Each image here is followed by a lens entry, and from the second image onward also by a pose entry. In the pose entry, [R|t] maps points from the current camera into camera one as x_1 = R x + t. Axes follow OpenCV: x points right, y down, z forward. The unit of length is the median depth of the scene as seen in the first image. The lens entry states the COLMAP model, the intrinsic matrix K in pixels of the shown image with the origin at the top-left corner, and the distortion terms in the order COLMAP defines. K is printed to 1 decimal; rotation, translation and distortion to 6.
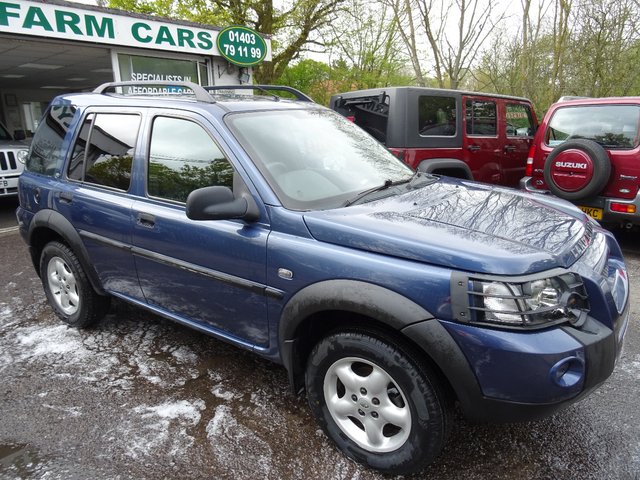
lens RADIAL K [[464.7, 0, 320.0], [0, 464.7, 240.0], [0, 0, 1]] dist [0.003967, -0.006854]
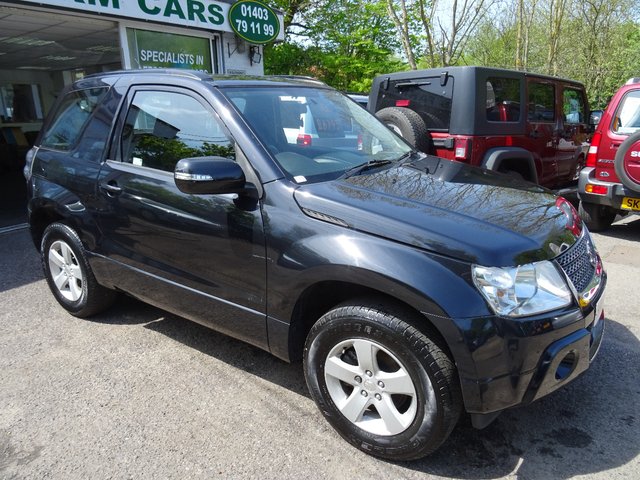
lens RADIAL K [[464.7, 0, 320.0], [0, 464.7, 240.0], [0, 0, 1]] dist [0.003967, -0.006854]
pose [[0.998389, -0.010691, 0.055724, -0.094979], [0.009236, 0.999611, 0.026305, -0.015142], [-0.055984, -0.025748, 0.998100, 0.077462]]
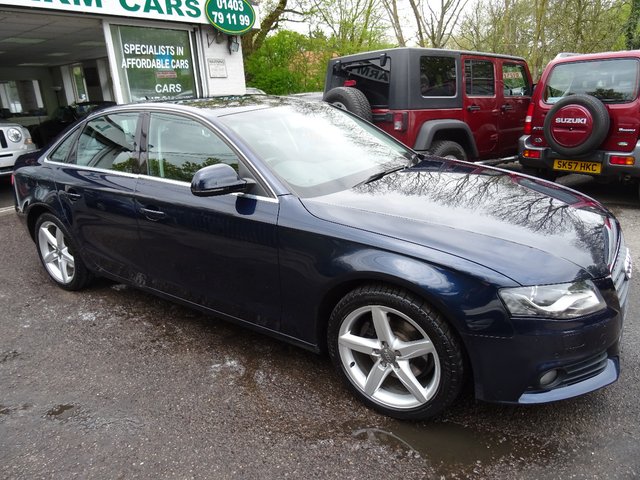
lens RADIAL K [[464.7, 0, 320.0], [0, 464.7, 240.0], [0, 0, 1]] dist [0.003967, -0.006854]
pose [[0.998438, -0.043610, 0.034916, -0.034499], [0.041707, 0.997697, 0.053498, 0.013735], [-0.037168, -0.051958, 0.997957, -0.007053]]
